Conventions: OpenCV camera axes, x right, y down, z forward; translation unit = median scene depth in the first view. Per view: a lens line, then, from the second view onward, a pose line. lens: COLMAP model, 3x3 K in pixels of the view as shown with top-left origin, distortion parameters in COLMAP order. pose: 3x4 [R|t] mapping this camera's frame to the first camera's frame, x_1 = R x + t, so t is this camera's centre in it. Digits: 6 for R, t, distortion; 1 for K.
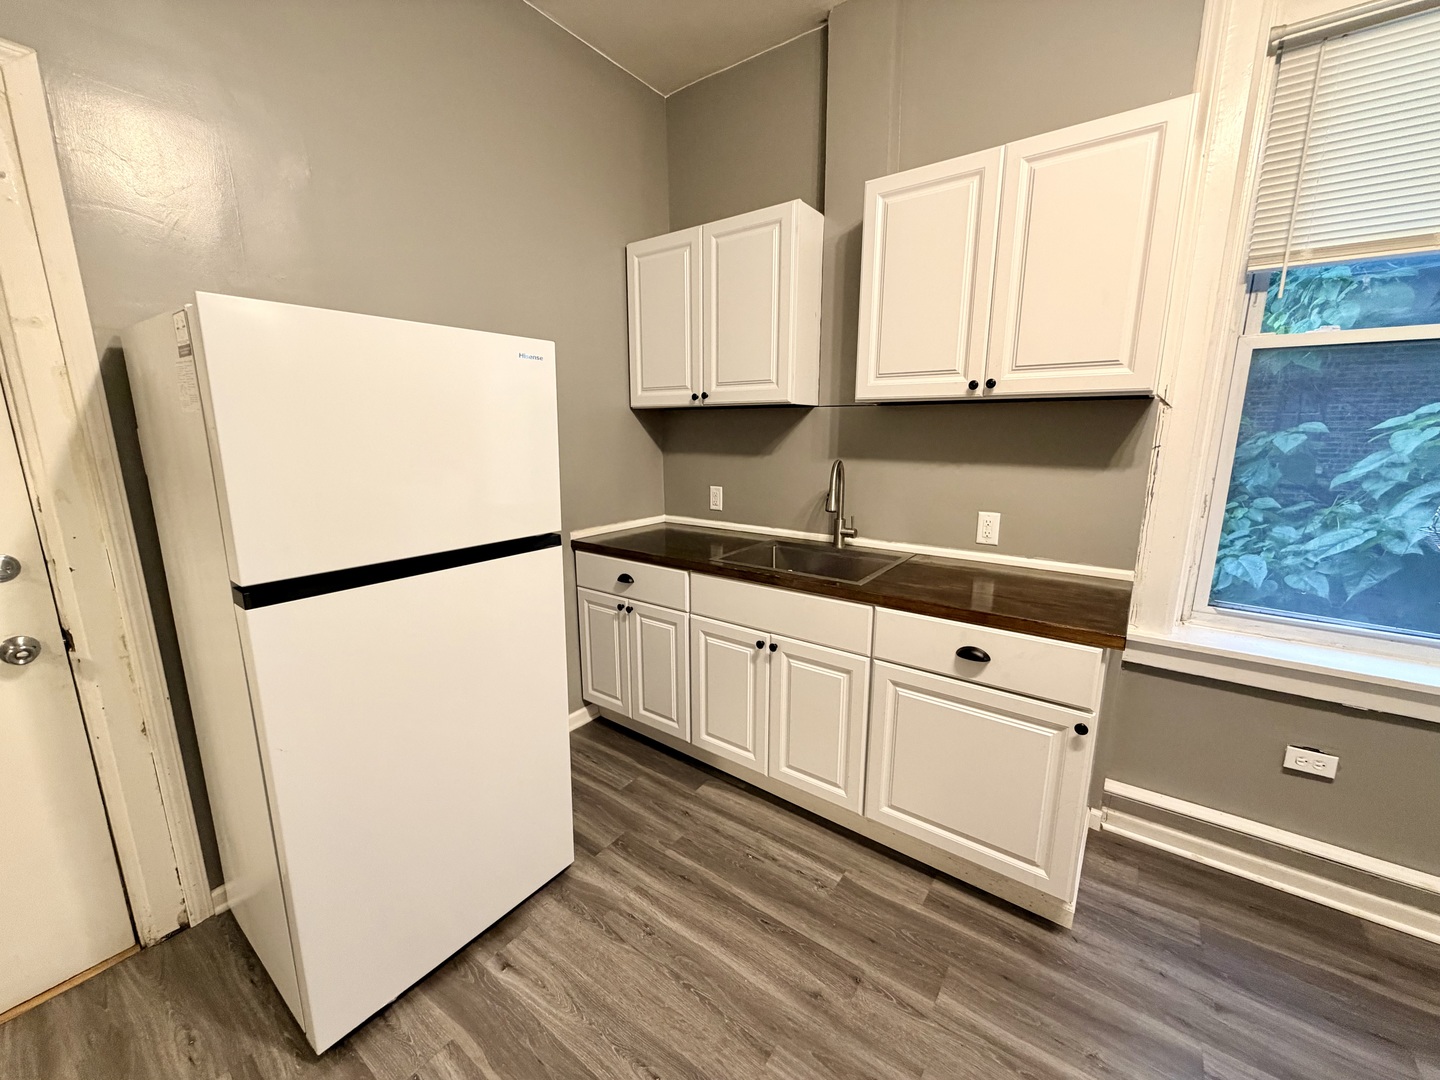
lens RADIAL K [[575.1, 0, 715.8], [0, 575.1, 539.7], [0, 0, 1]] dist [0.000677, -0.000334]
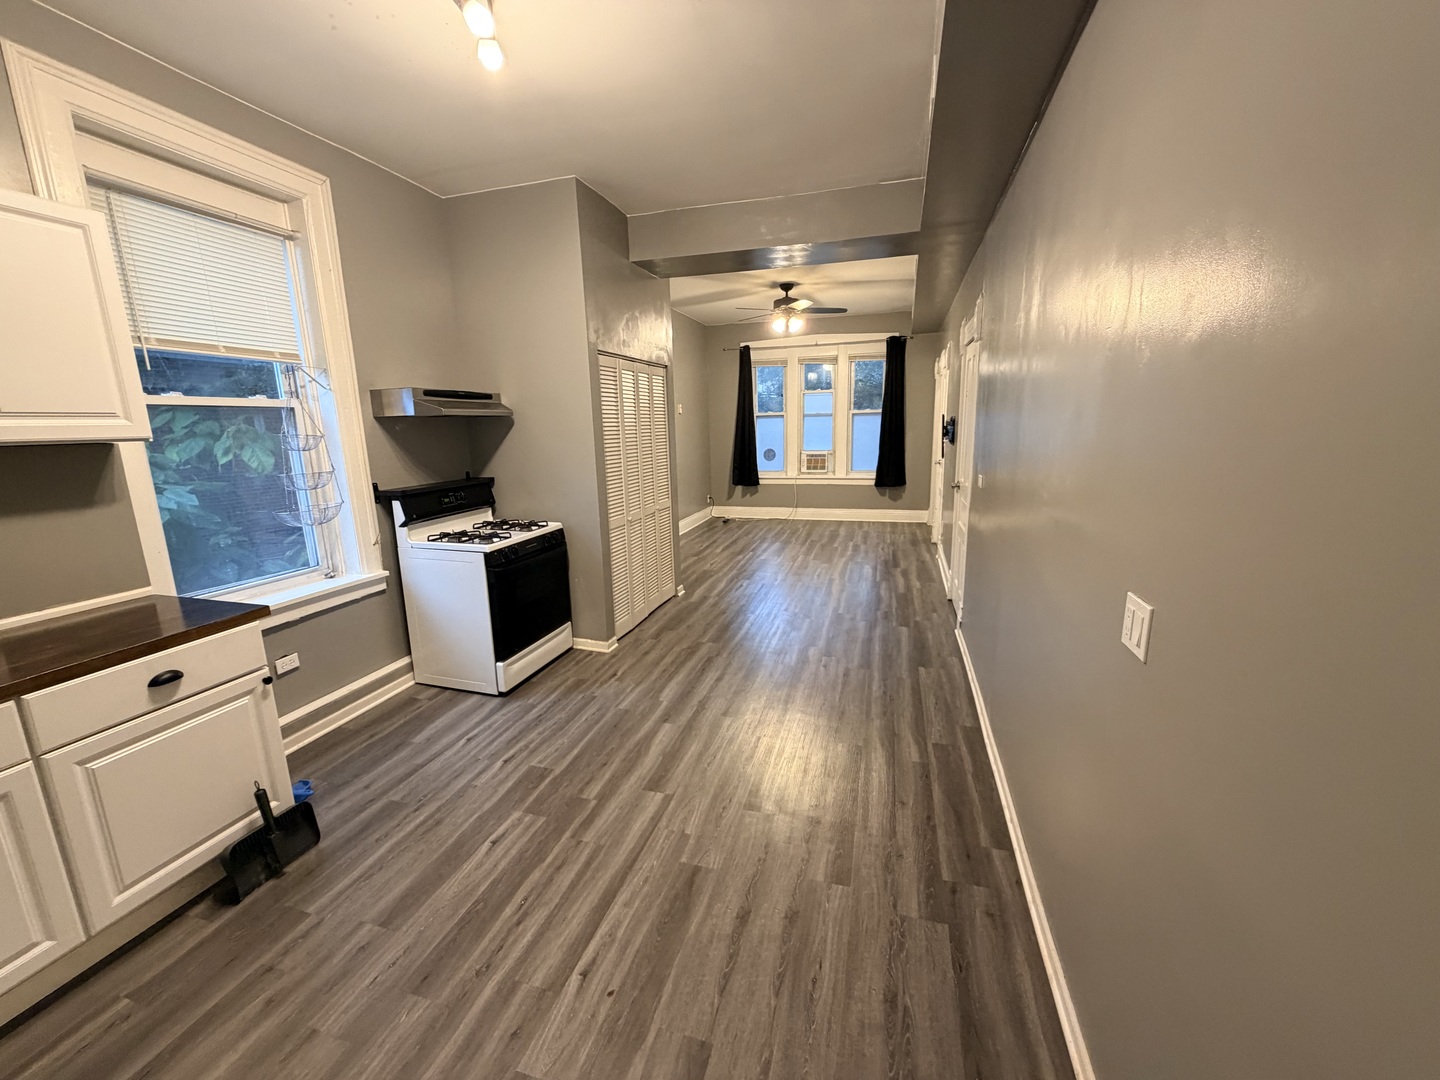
lens RADIAL K [[571.6, 0, 717.5], [0, 571.6, 538.7], [0, 0, 1]] dist [-0.001120, -0.000251]
pose [[-0.338612, -0.174944, 0.924520, -0.770835], [0.211398, 0.943300, 0.255924, -0.095718], [-0.916871, 0.282100, -0.282430, 0.240662]]
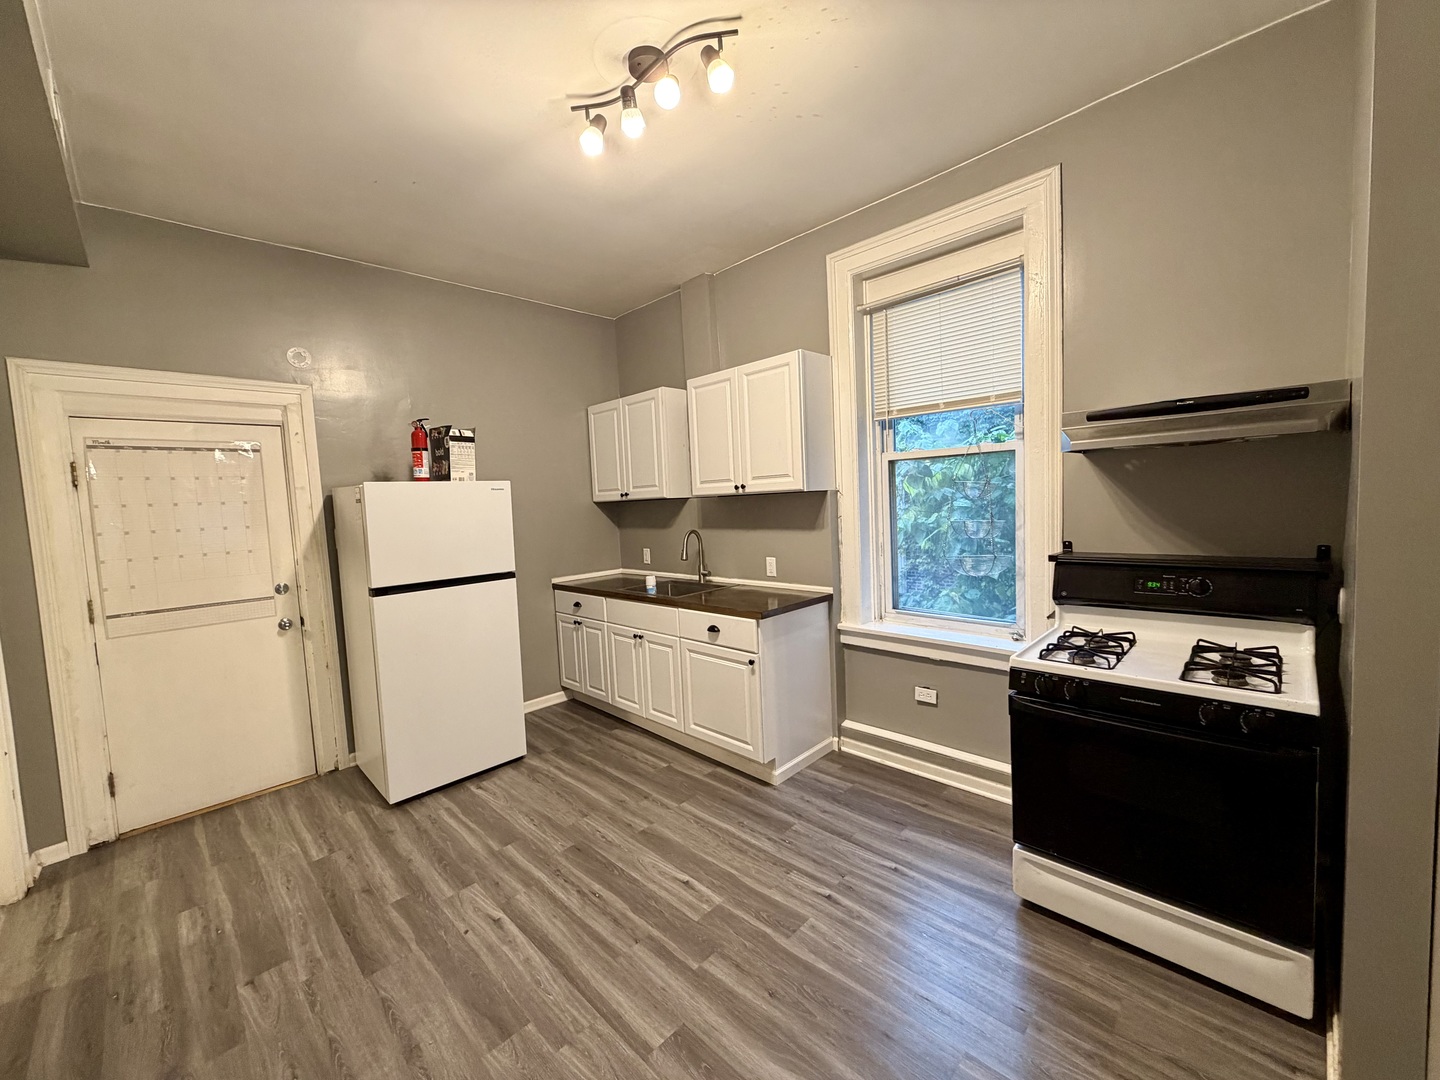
lens RADIAL K [[575.1, 0, 715.8], [0, 575.1, 539.7], [0, 0, 1]] dist [0.000677, -0.000334]
pose [[0.987998, -0.034186, -0.150637, 0.670259], [0.015569, 0.992275, -0.123074, 0.124602], [0.153681, 0.119251, 0.980898, -0.808314]]
